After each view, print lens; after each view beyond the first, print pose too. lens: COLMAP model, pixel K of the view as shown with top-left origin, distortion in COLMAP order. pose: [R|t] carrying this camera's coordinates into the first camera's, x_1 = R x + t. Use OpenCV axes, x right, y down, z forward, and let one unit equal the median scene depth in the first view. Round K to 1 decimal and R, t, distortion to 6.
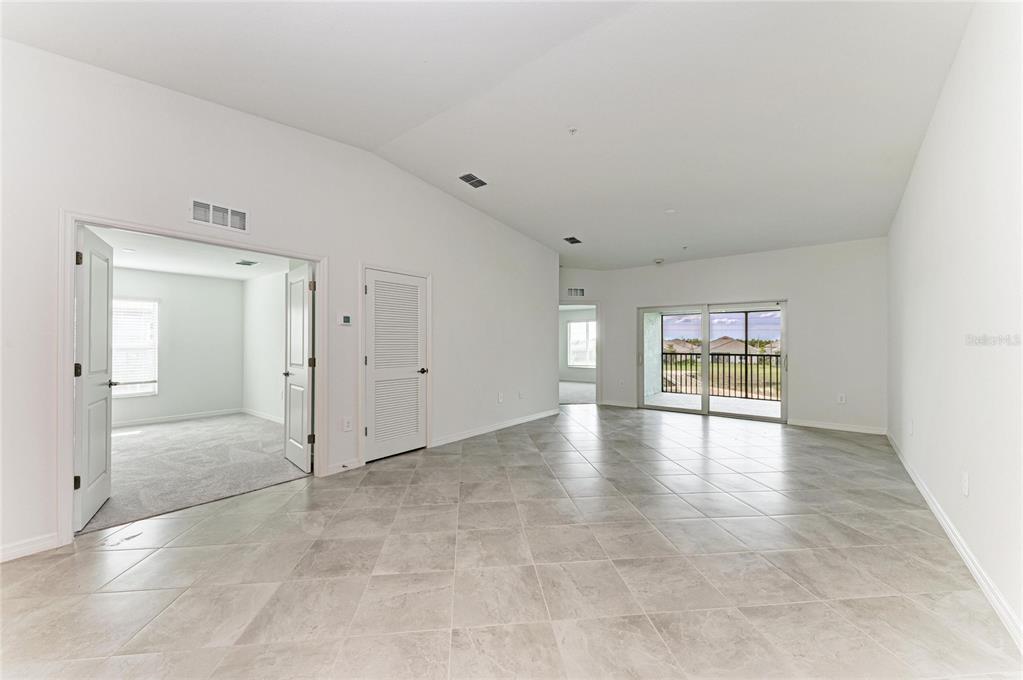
lens RADIAL K [[393.6, 0, 512.7], [0, 393.6, 343.2], [0, 0, 1]] dist [0.017375, -0.003999]
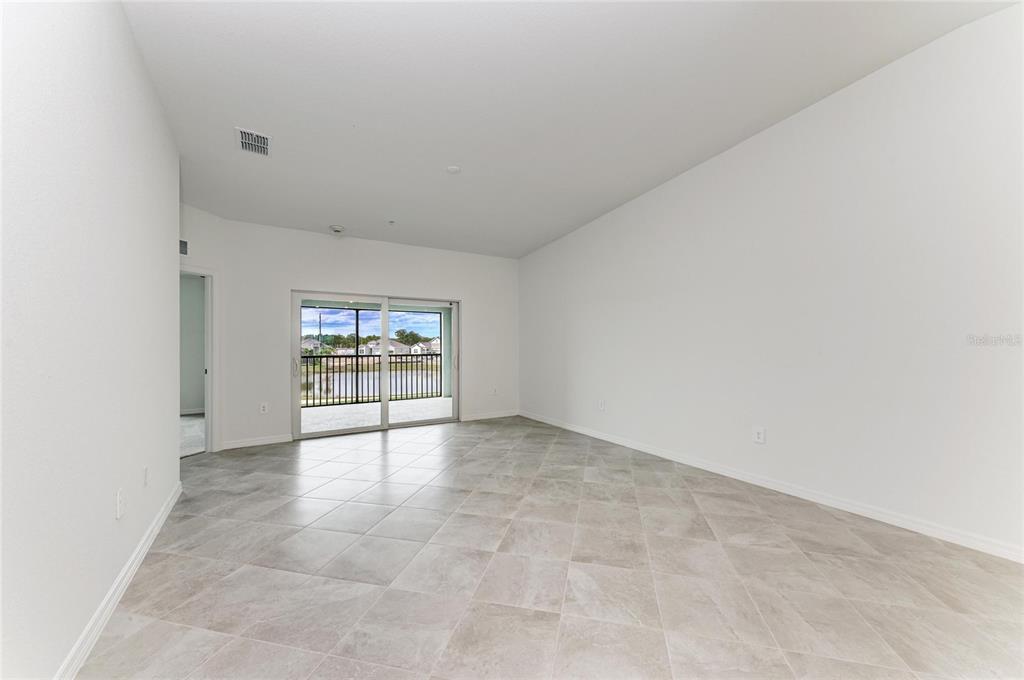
lens RADIAL K [[394.0, 0, 511.5], [0, 394.0, 340.8], [0, 0, 1]] dist [0.017375, -0.003999]
pose [[0.340529, 0.003085, 0.940229, -0.205163], [0.002954, 0.999986, -0.004351, -0.000768], [-0.940229, 0.004259, 0.340515, 0.470954]]
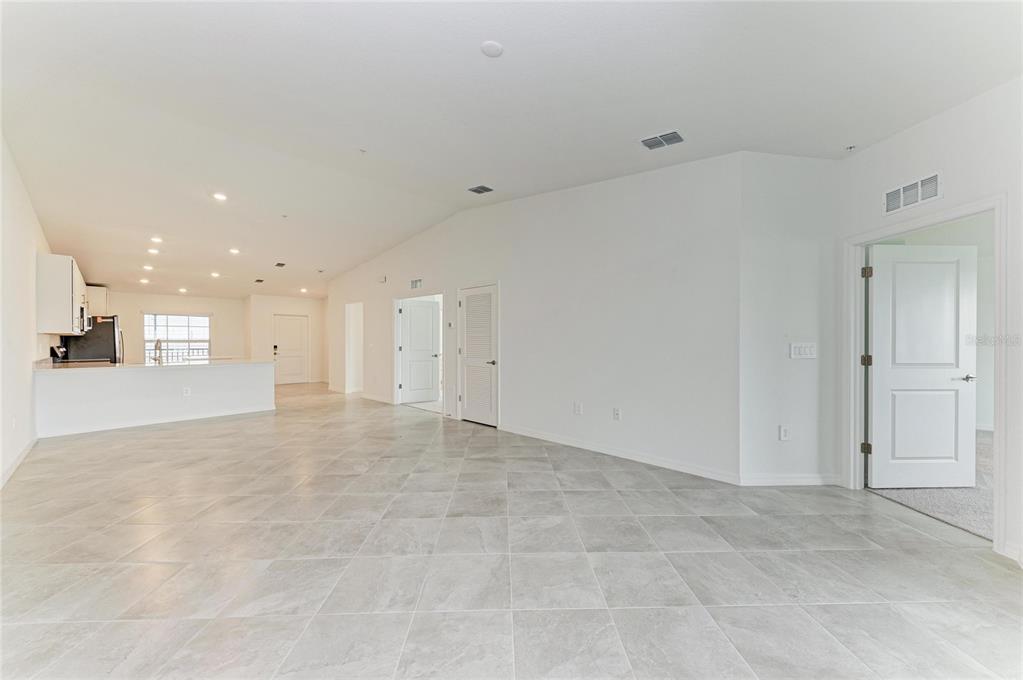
lens RADIAL K [[371.5, 0, 509.4], [0, 371.5, 343.1], [0, 0, 1]] dist [0.009881, -0.002031]
pose [[-0.088031, 0.008127, -0.996085, 0.592447], [0.000405, 0.999967, 0.008122, 0.000803], [0.996118, 0.000311, -0.088031, 0.775062]]
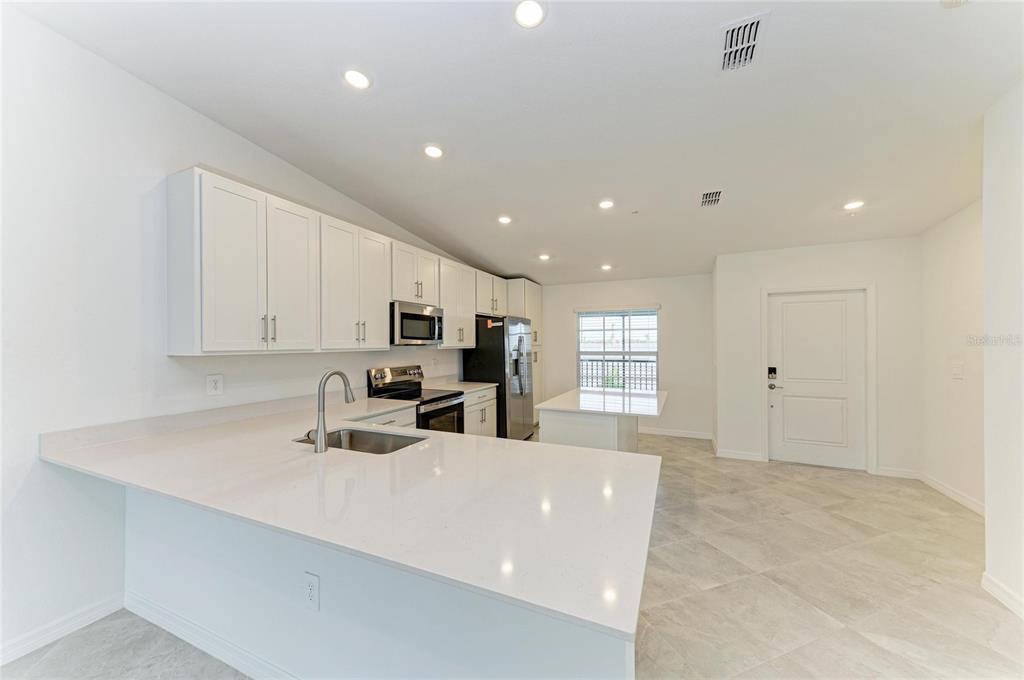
lens RADIAL K [[371.8, 0, 512.7], [0, 371.8, 341.5], [0, 0, 1]] dist [0.009881, -0.002031]
pose [[-0.968387, 0.003404, -0.249431, -0.239479], [0.003853, 0.999992, -0.001311, -0.022697], [0.249425, -0.002230, -0.968392, 0.206052]]
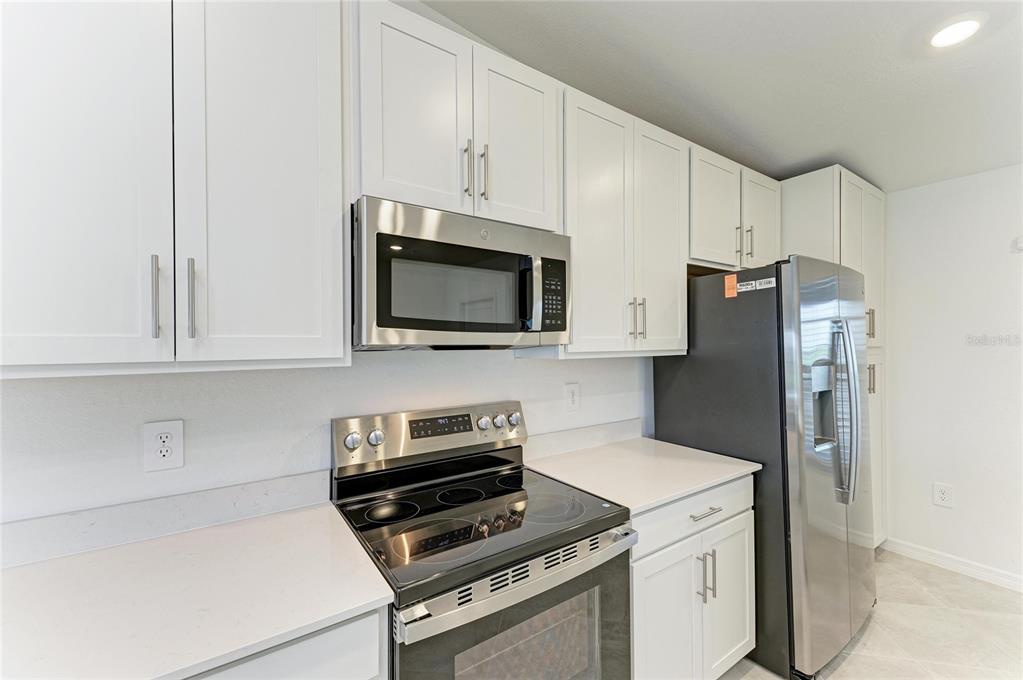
lens RADIAL K [[411.3, 0, 508.7], [0, 411.3, 339.3], [0, 0, 1]] dist [0.005047, -0.000156]
pose [[-0.956016, 0.003868, 0.293288, -0.312698], [0.003565, 0.999992, -0.001569, -0.022797], [-0.293292, -0.000455, -0.956023, -0.185463]]
